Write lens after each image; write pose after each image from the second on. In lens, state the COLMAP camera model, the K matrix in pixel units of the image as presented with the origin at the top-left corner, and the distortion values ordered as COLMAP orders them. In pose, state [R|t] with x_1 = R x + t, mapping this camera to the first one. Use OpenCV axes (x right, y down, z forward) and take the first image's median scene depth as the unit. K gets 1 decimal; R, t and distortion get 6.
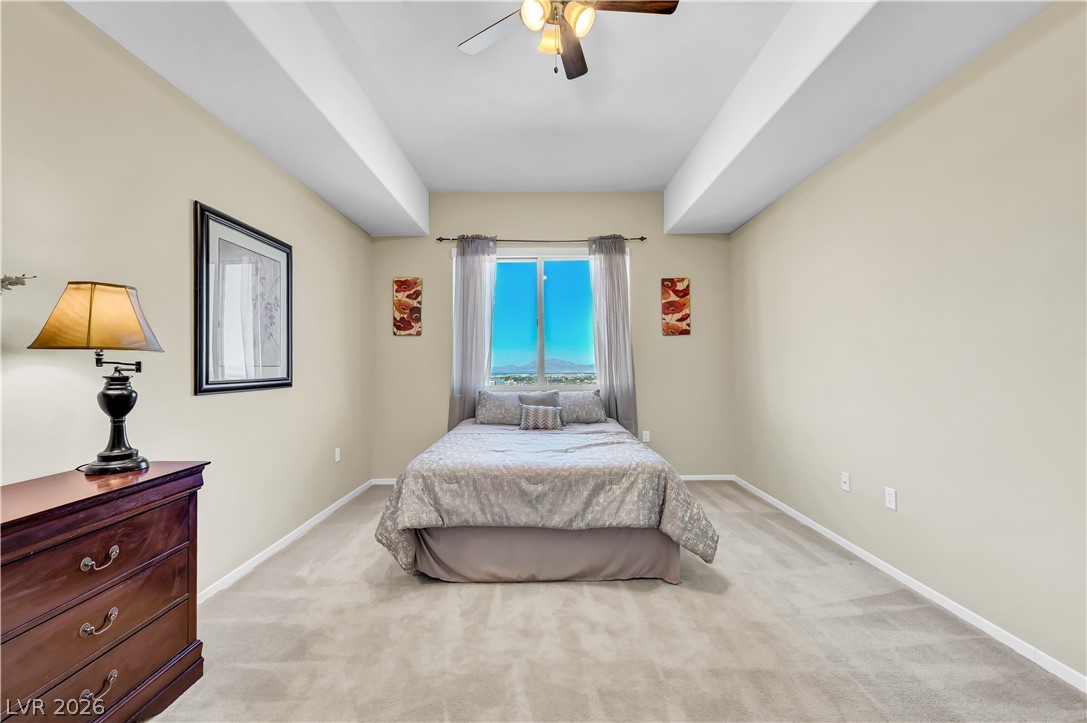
lens RADIAL K [[426.6, 0, 544.0], [0, 426.6, 357.9], [0, 0, 1]] dist [-0.000322, -0.001090]
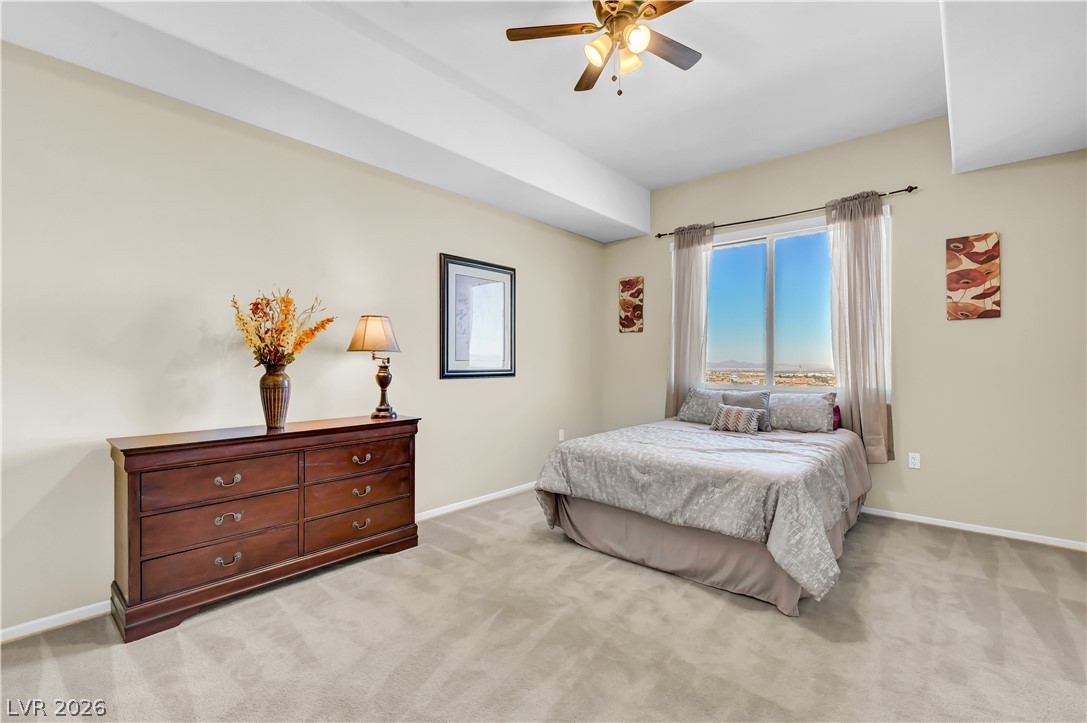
lens RADIAL K [[500.9, 0, 570.0], [0, 500.9, 357.8], [0, 0, 1]] dist [-0.002957, -0.000502]
pose [[0.751451, 0.003154, -0.659781, 0.654231], [0.004738, 0.999937, 0.010176, -0.005223], [0.659772, -0.010773, 0.751389, -0.050197]]
